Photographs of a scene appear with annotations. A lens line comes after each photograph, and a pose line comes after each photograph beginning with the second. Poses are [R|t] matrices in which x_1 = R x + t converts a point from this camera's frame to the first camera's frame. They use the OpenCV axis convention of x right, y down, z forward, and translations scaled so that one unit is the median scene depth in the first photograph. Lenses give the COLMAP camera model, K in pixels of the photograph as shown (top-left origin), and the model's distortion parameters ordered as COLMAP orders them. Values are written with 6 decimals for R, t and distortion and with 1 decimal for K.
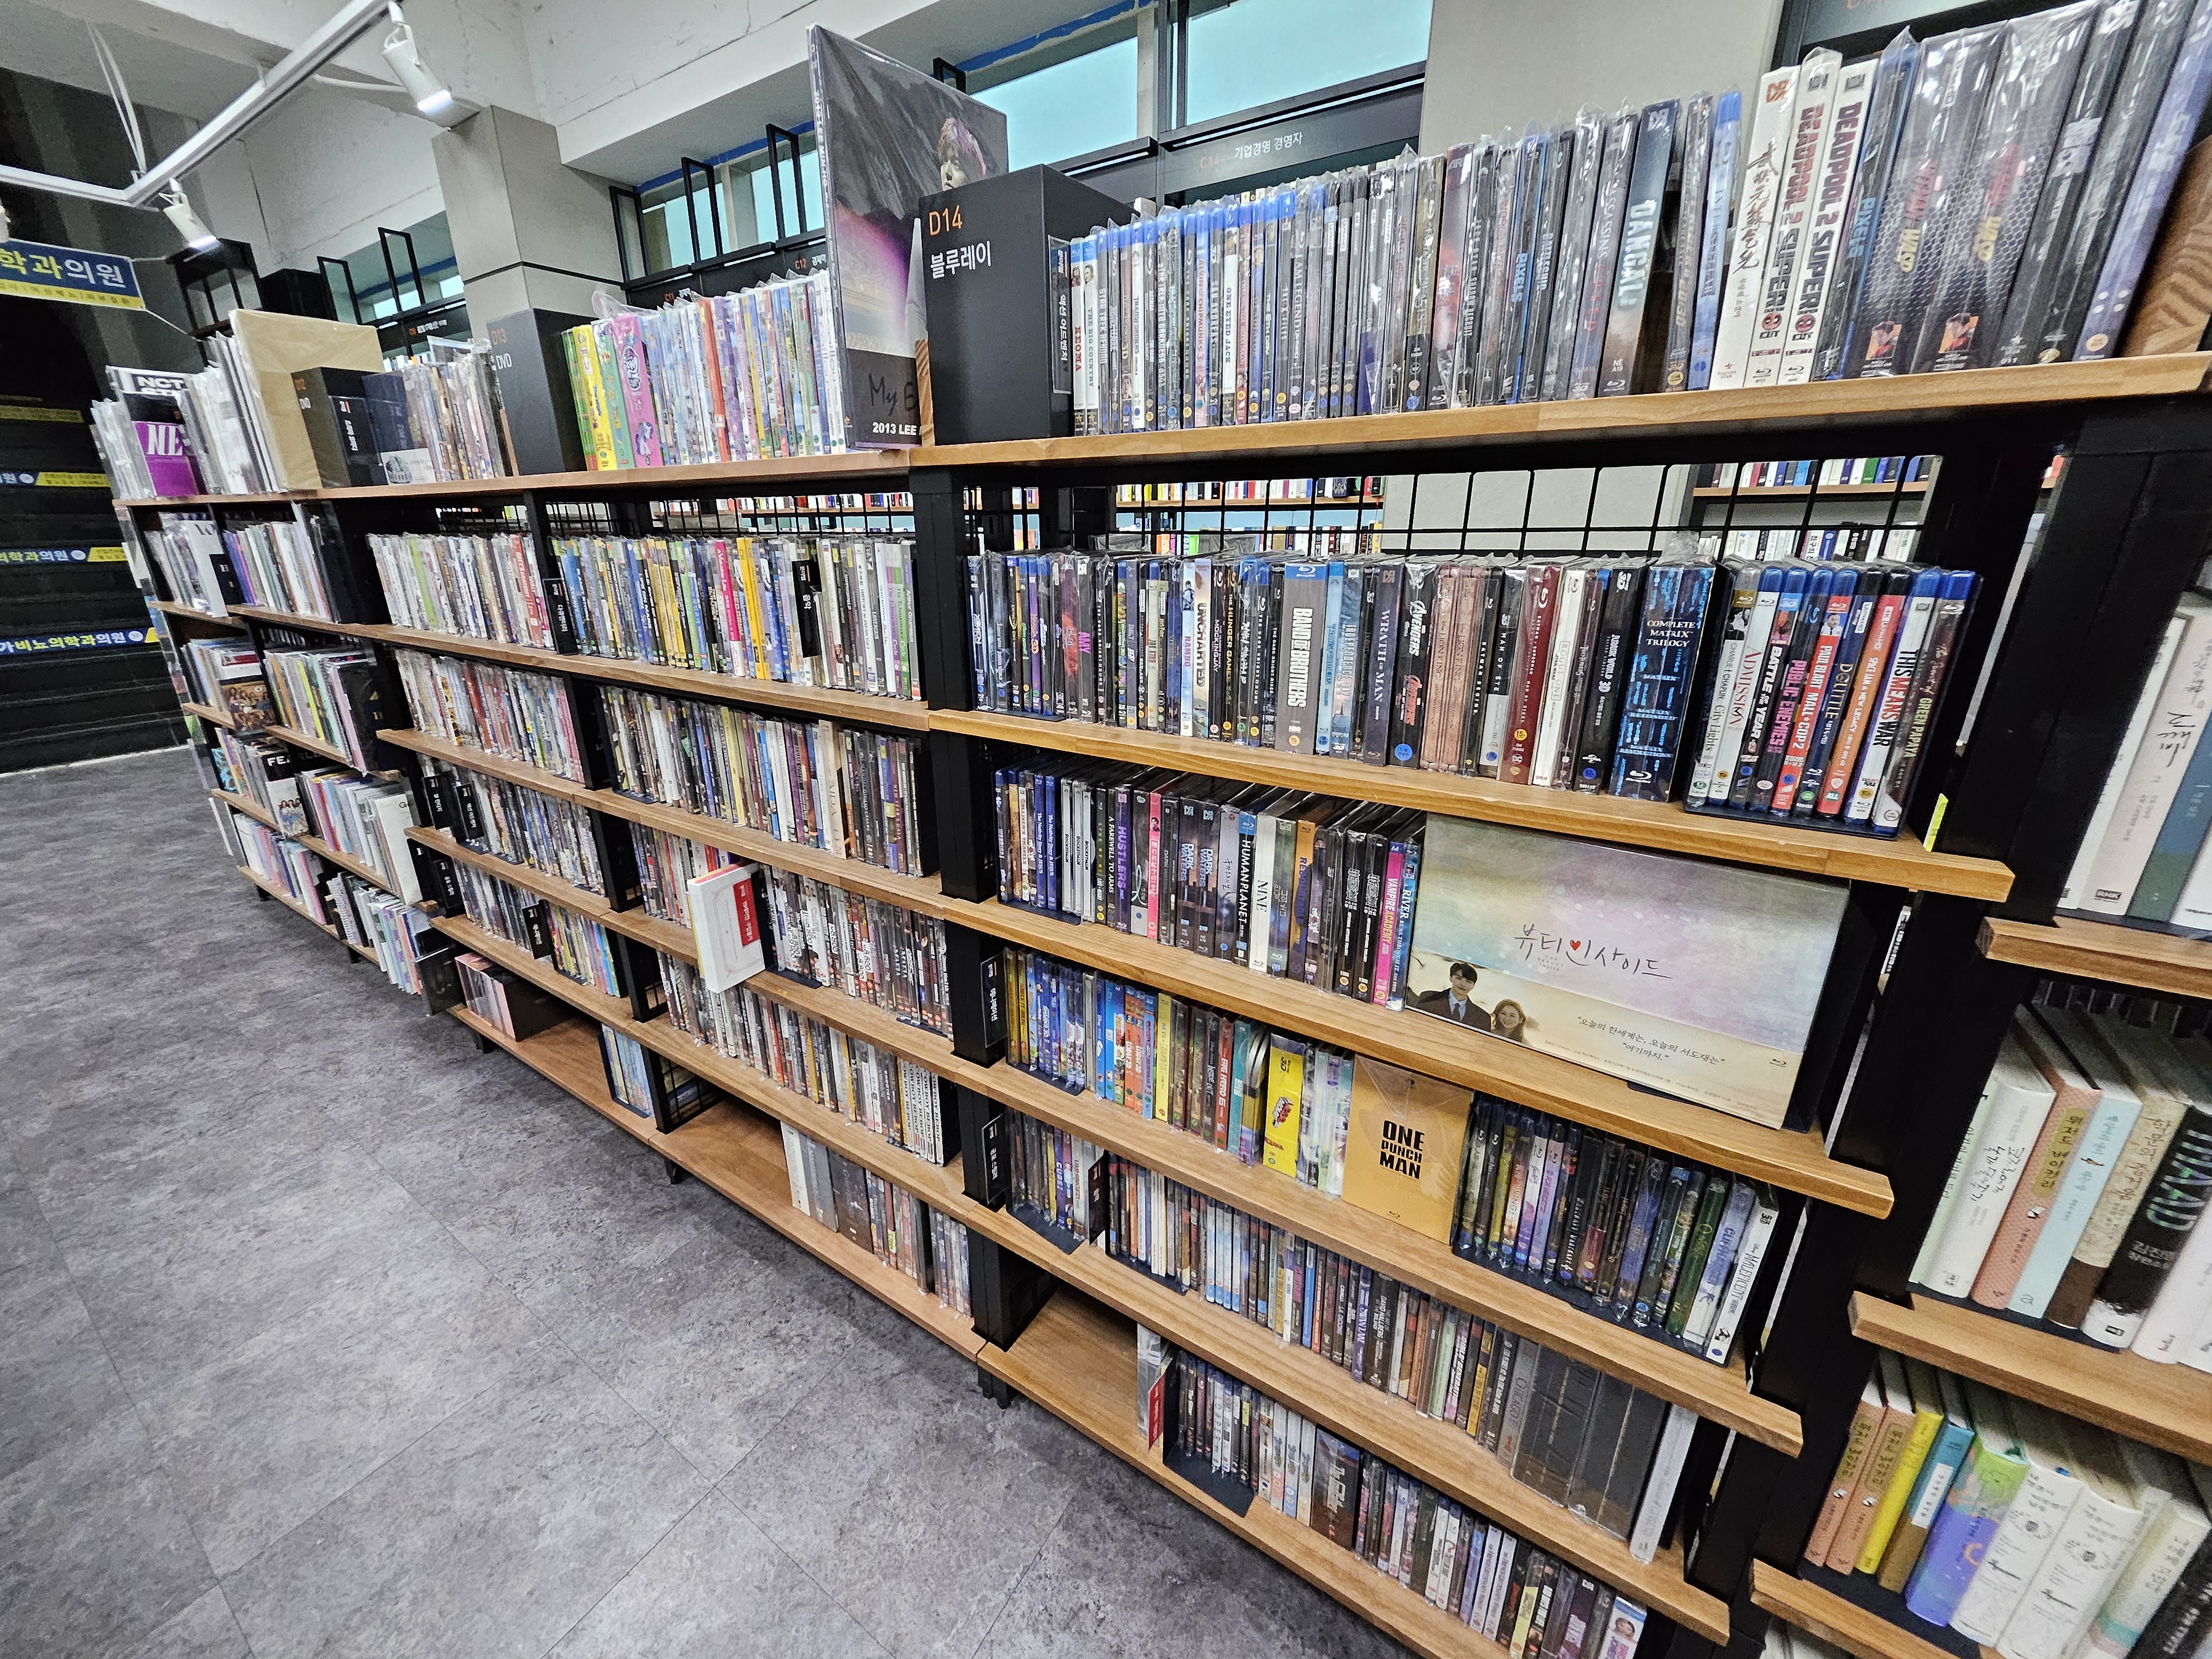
lens RADIAL K [[874.4, 0, 1072.5], [0, 874.4, 817.5], [0, 0, 1]] dist [0.000580, -0.000169]
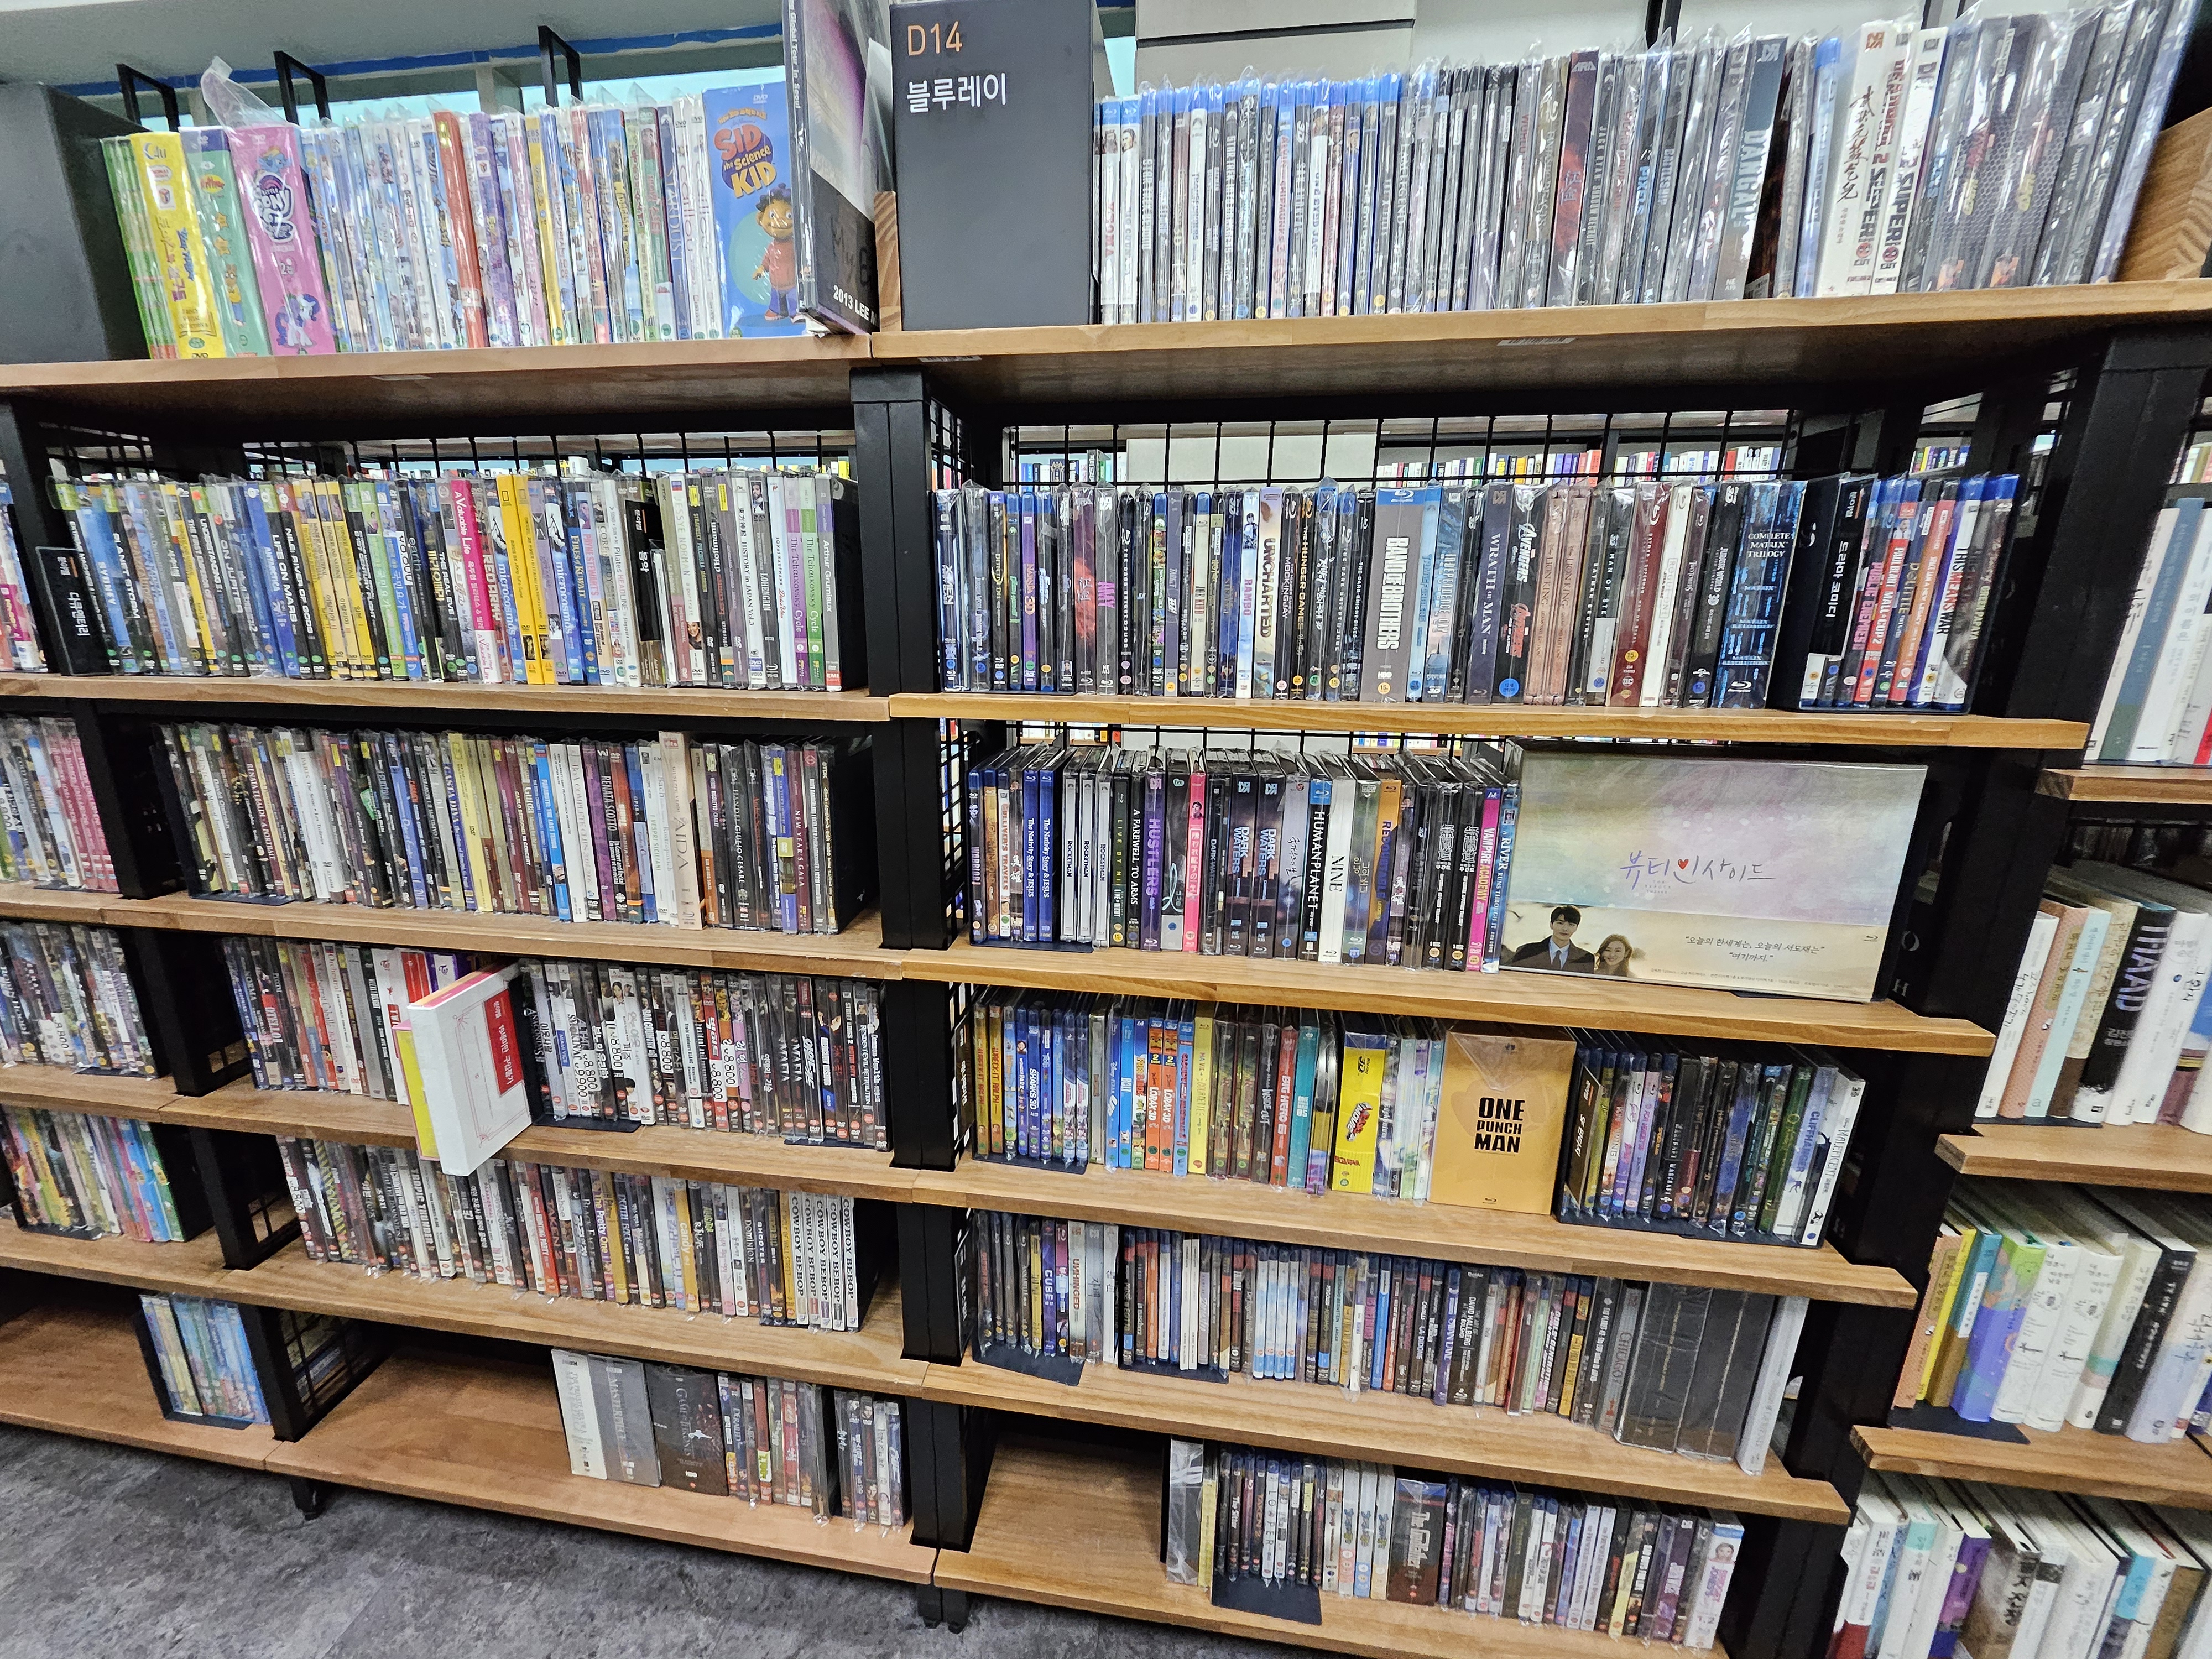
lens RADIAL K [[874.4, 0, 1087.2], [0, 874.4, 813.1], [0, 0, 1]] dist [0.000580, -0.000169]
pose [[0.898759, -0.086513, 0.429823, -0.398366], [0.125066, 0.990196, -0.062208, 0.054326], [-0.420228, 0.109666, 0.900768, 0.314119]]
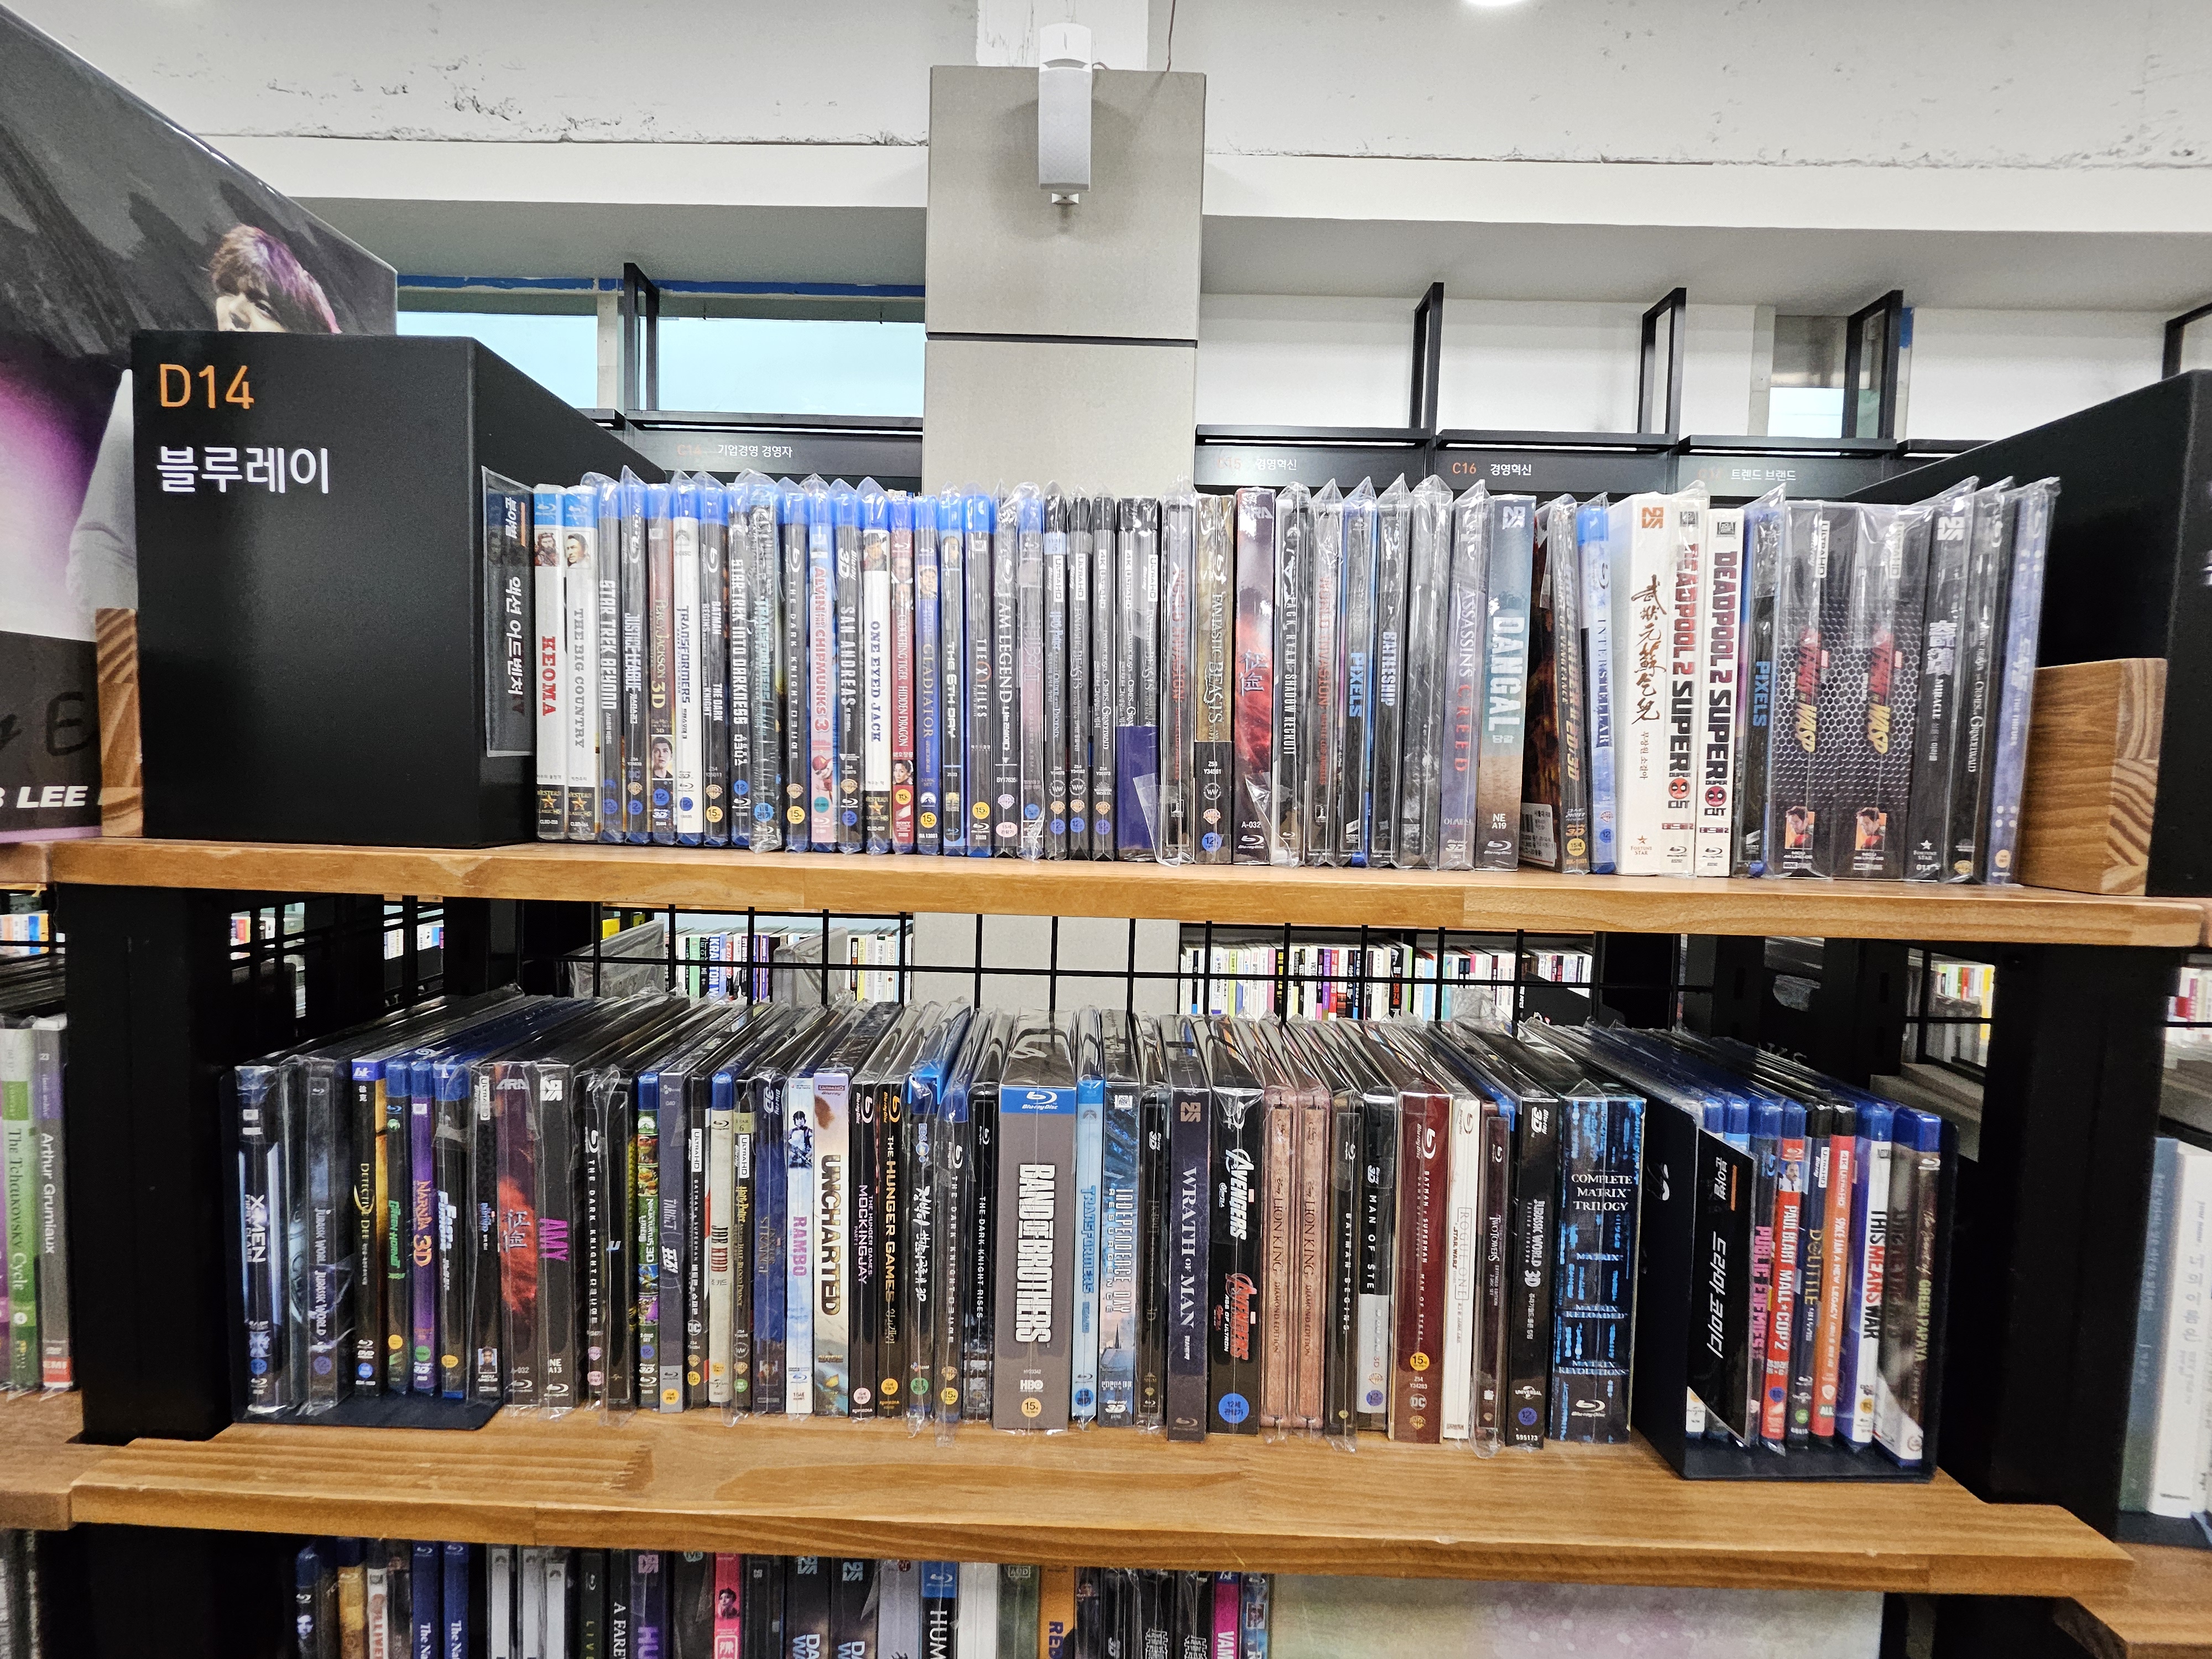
lens RADIAL K [[874.4, 0, 1101.8], [0, 874.4, 811.0], [0, 0, 1]] dist [0.000580, -0.000169]
pose [[0.828492, 0.015373, 0.559790, -0.010026], [0.147705, 0.958226, -0.244920, -0.280803], [-0.540170, 0.285598, 0.791612, 0.435898]]
